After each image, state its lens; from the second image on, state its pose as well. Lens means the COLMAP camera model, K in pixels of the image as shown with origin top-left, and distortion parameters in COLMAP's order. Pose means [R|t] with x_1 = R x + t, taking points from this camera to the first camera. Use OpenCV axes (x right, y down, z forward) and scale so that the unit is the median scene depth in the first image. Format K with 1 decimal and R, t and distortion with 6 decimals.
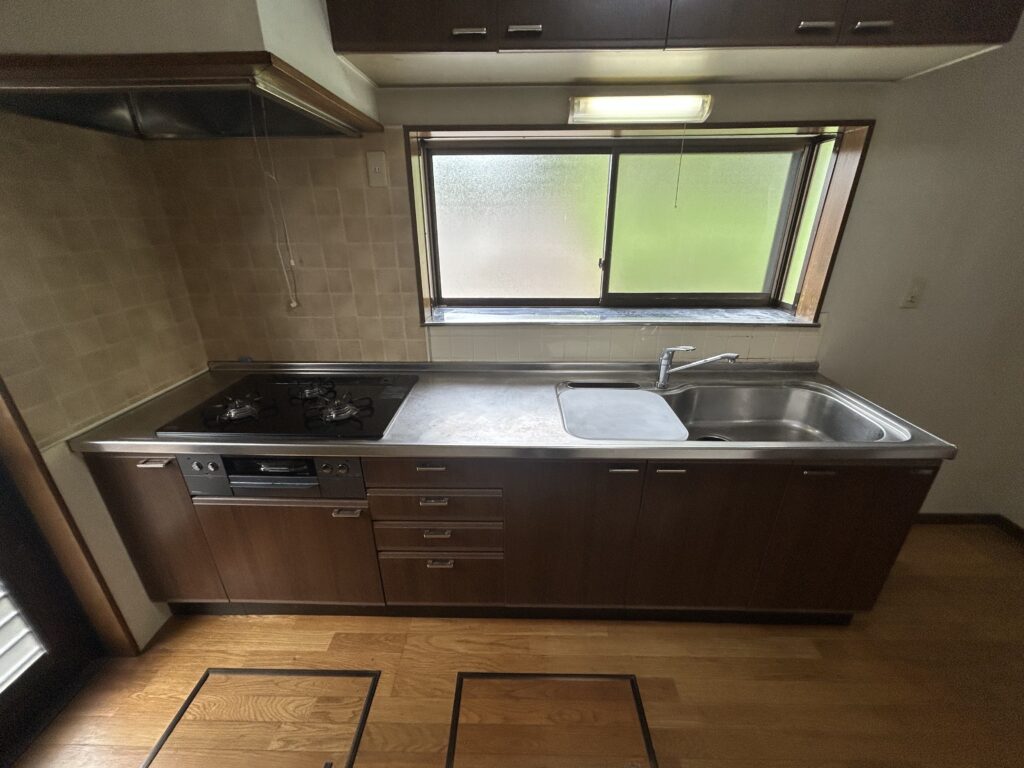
lens RADIAL K [[411.5, 0, 510.7], [0, 411.5, 385.4], [0, 0, 1]] dist [-0.001136, -0.000263]
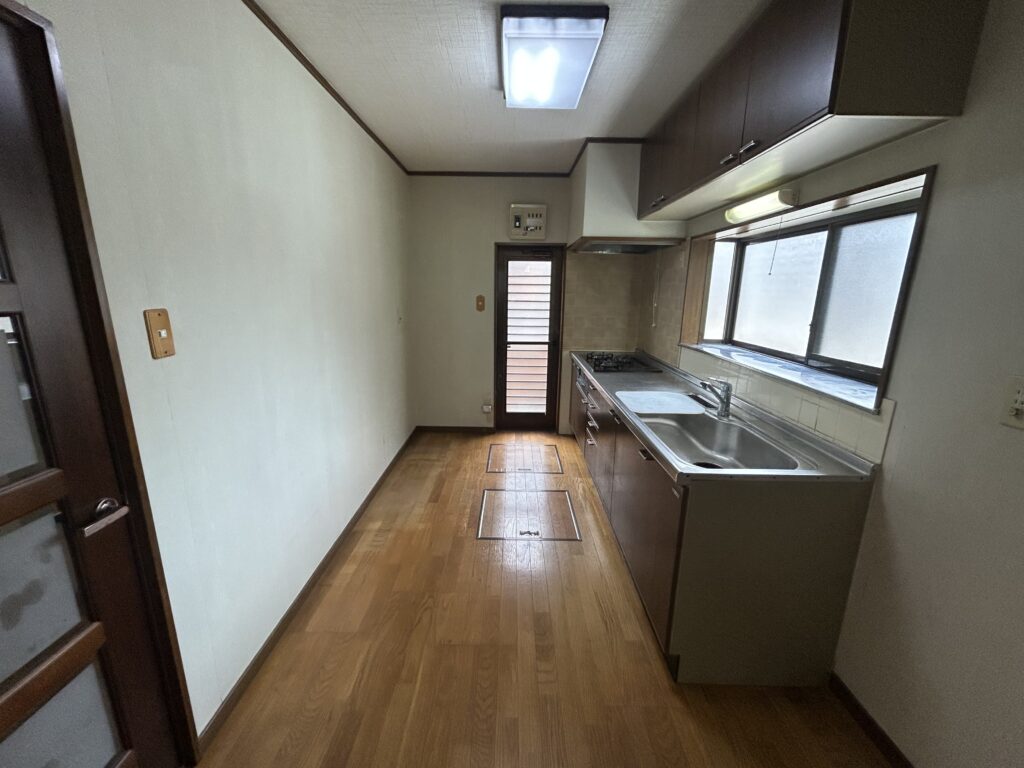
lens RADIAL K [[411.5, 0, 511.0], [0, 411.5, 383.8], [0, 0, 1]] dist [-0.001136, -0.000263]
pose [[0.016391, 0.231764, -0.972634, 1.597985], [-0.400000, 0.893051, 0.206059, -0.084204], [0.916368, 0.385676, 0.107343, 0.280285]]
